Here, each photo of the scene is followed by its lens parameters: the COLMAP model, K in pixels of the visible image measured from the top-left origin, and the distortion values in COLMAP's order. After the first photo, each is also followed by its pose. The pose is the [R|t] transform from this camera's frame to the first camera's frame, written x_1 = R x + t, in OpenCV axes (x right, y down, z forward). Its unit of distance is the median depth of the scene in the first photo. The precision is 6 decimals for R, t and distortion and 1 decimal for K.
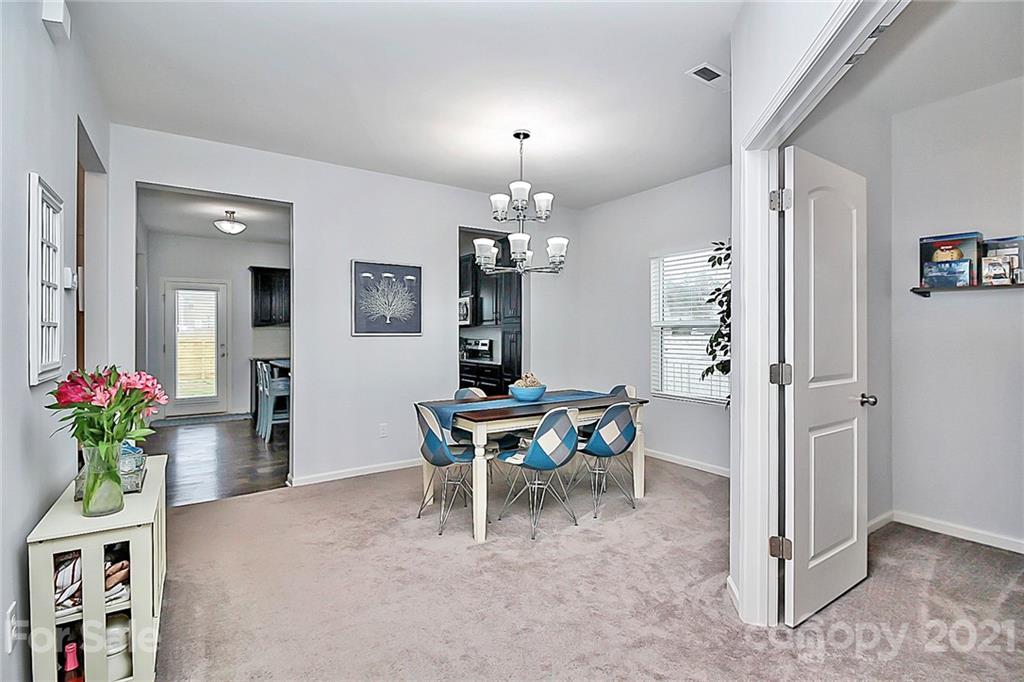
lens RADIAL K [[493.4, 0, 512.0], [0, 493.4, 341.0], [0, 0, 1]] dist [-0.002949, -0.000798]
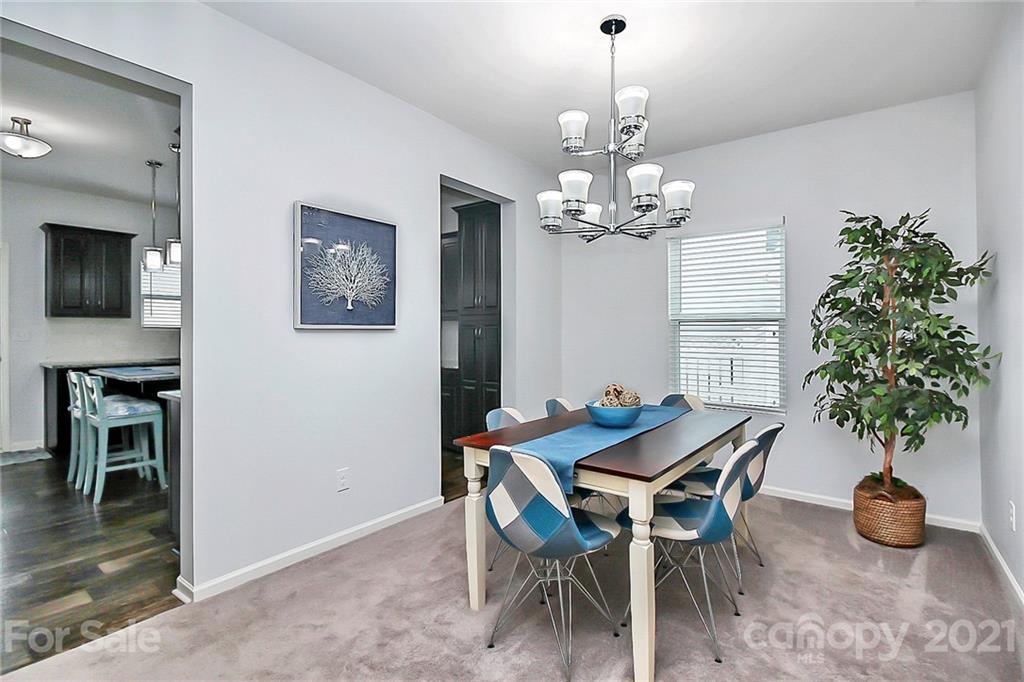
lens RADIAL K [[484.7, 0, 512.0], [0, 484.7, 341.0], [0, 0, 1]] dist [-0.014284, -0.000607]
pose [[0.946494, -0.002119, 0.322716, -0.252604], [0.001120, 0.999994, 0.003280, 0.003141], [-0.322721, -0.002743, 0.946490, 0.341034]]
